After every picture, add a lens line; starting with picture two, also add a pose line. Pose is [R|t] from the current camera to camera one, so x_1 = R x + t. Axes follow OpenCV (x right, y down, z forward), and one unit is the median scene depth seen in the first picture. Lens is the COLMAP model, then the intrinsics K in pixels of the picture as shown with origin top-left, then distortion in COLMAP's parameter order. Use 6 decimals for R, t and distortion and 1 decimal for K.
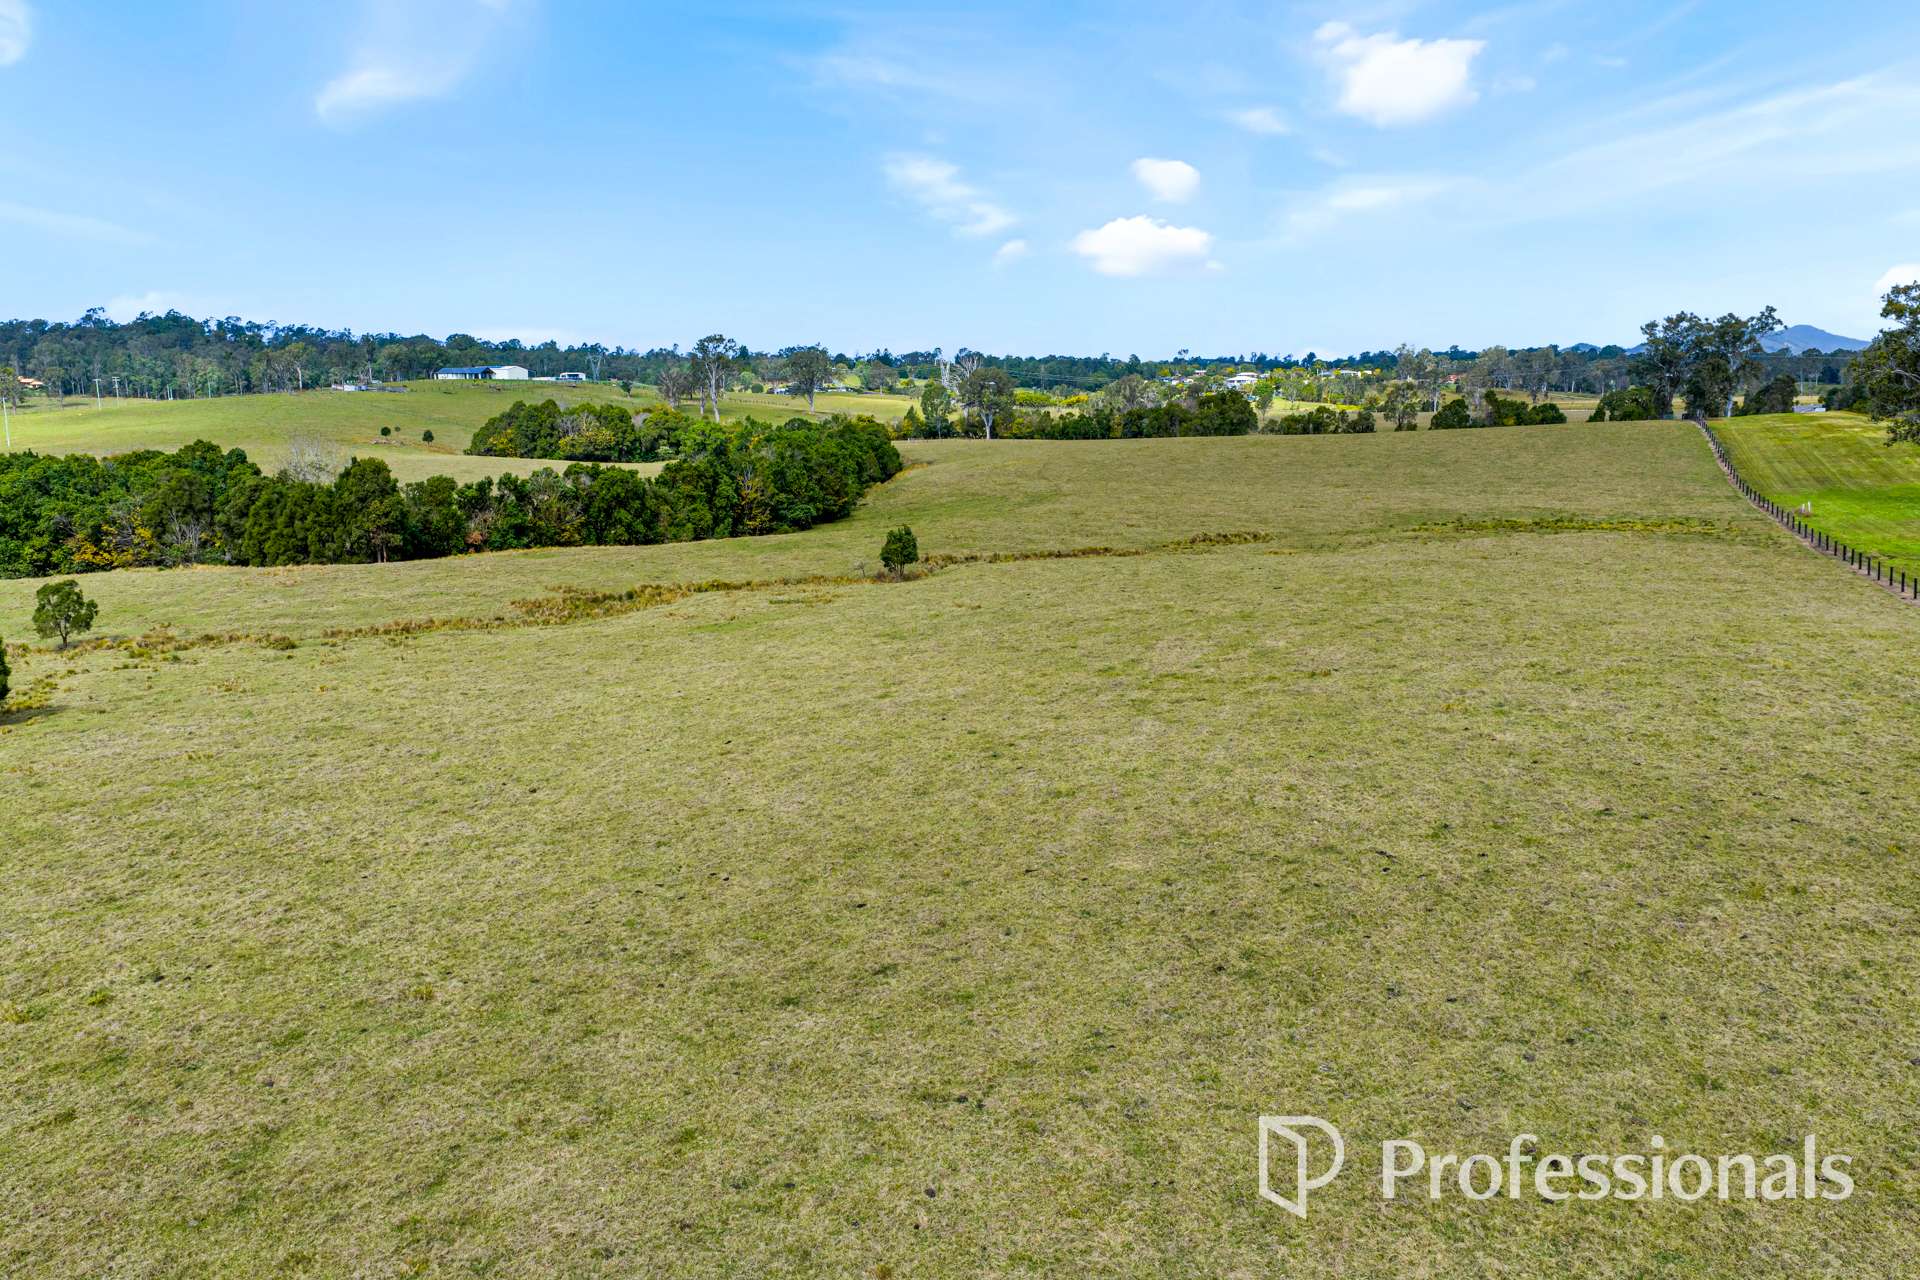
lens RADIAL K [[1600.9, 0, 970.2], [0, 1600.9, 644.2], [0, 0, 1]] dist [0.039947, -0.063620]
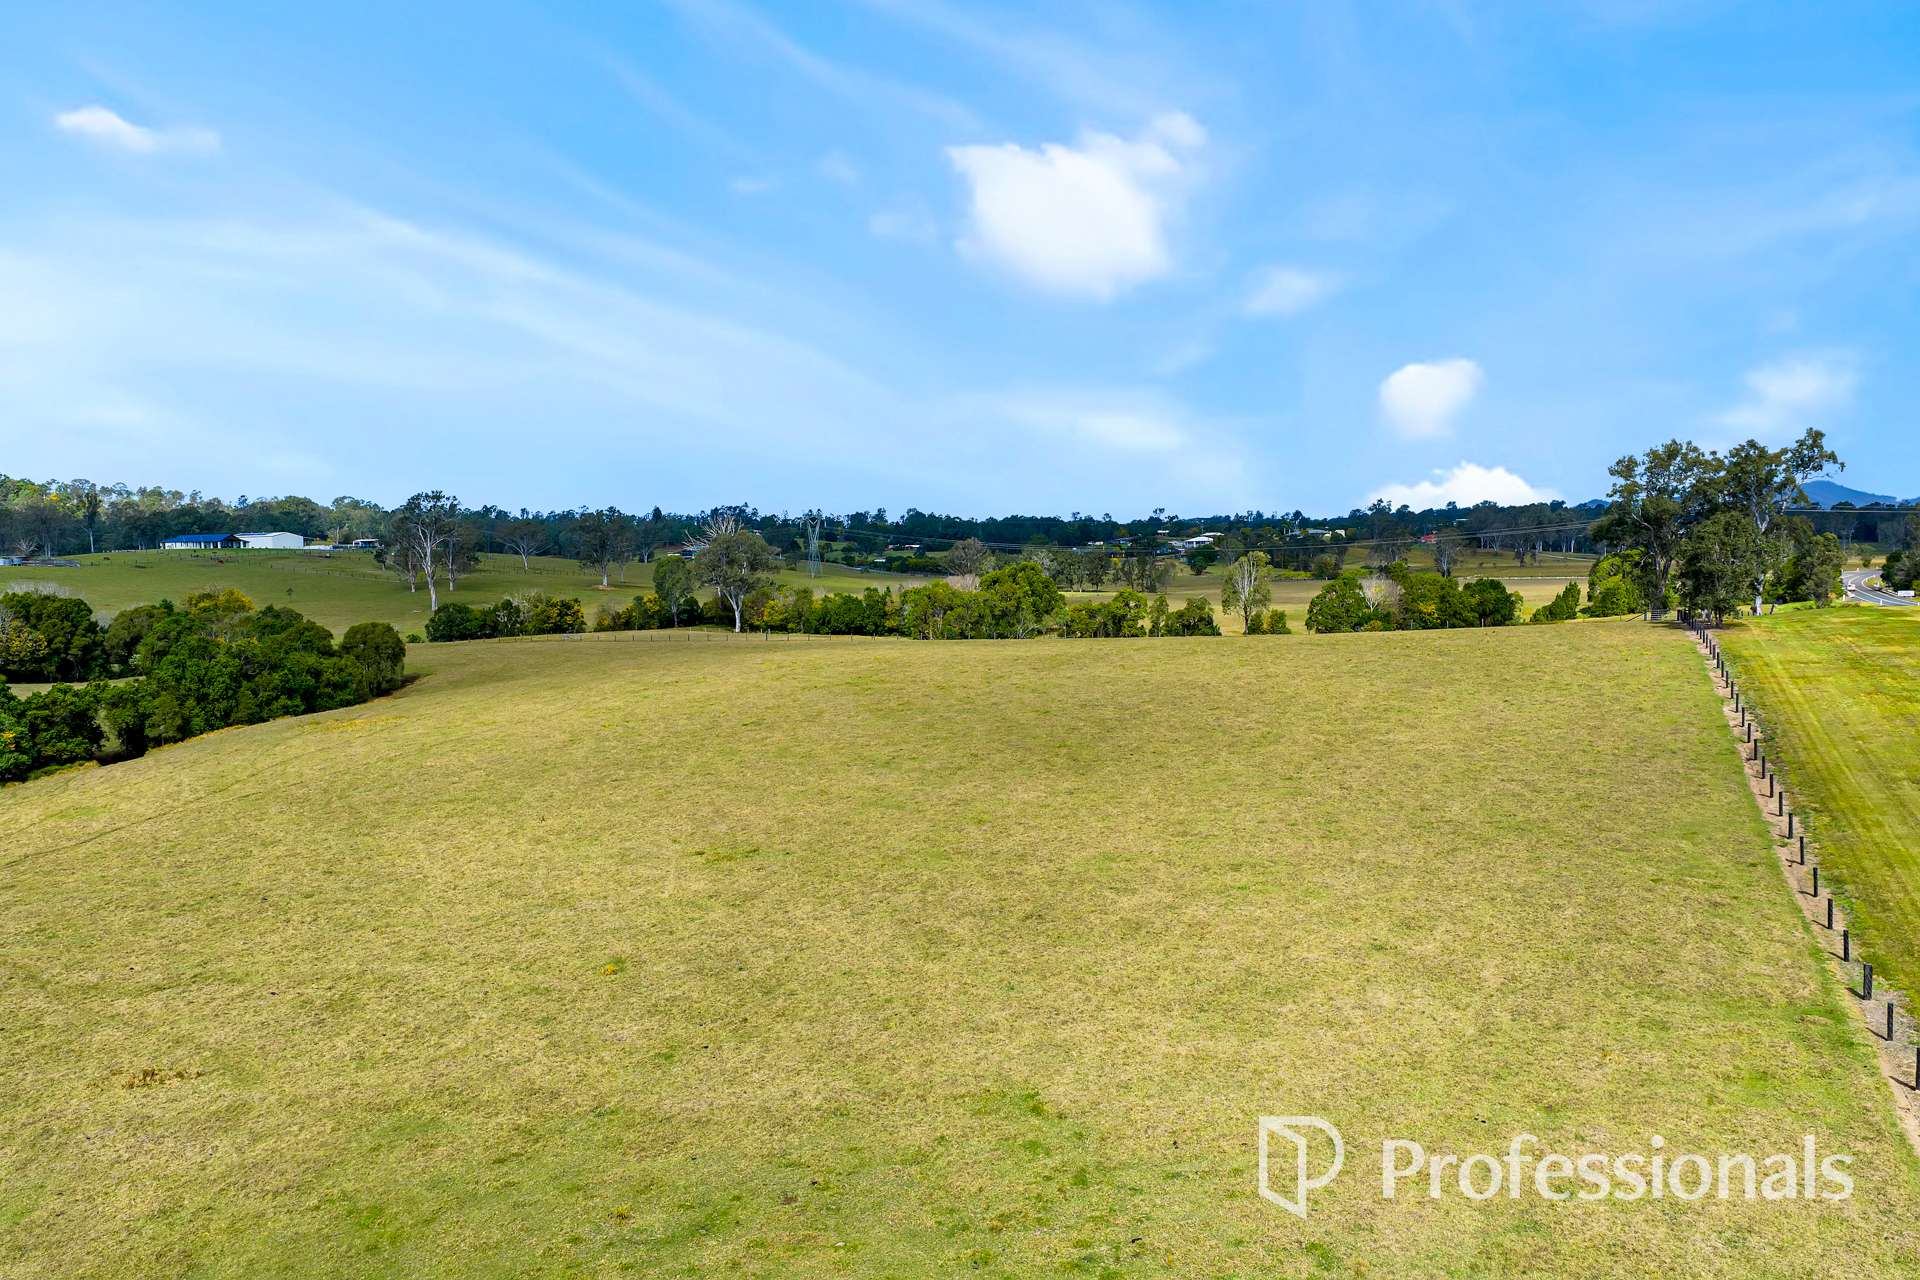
lens RADIAL K [[1600.9, 0, 970.2], [0, 1600.9, 644.2], [0, 0, 1]] dist [0.039947, -0.063620]
pose [[0.999924, -0.005789, -0.010853, 0.169859], [0.004697, 0.995169, -0.098065, -0.065559], [0.011368, 0.098007, 0.995121, 0.369431]]
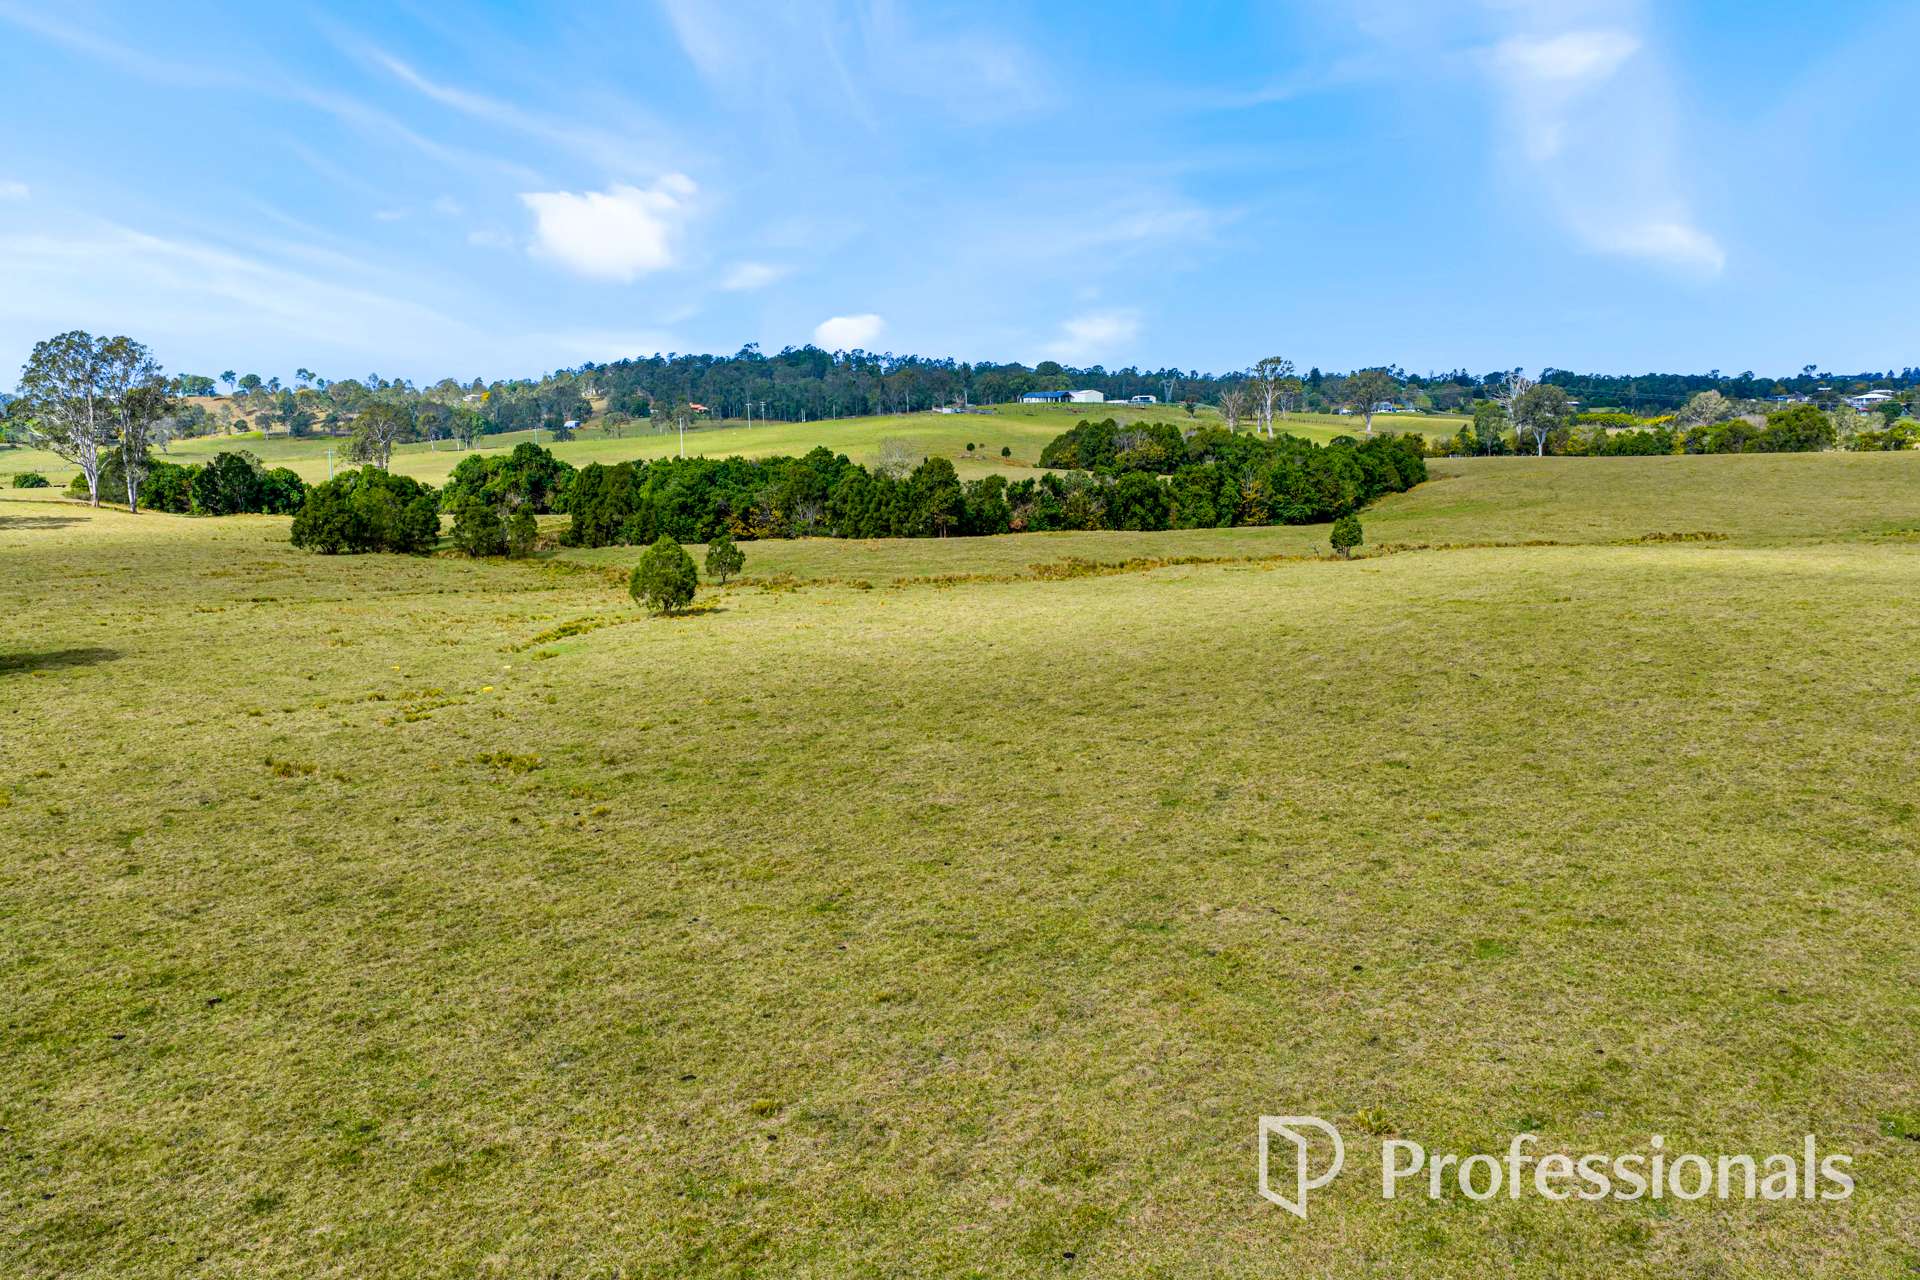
lens RADIAL K [[1600.9, 0, 970.2], [0, 1600.9, 644.2], [0, 0, 1]] dist [0.039947, -0.063620]
pose [[0.937927, 0.046173, -0.343746, 0.037036], [-0.051118, 0.998678, -0.005333, 0.014912], [0.343046, 0.022574, 0.939047, -0.071549]]
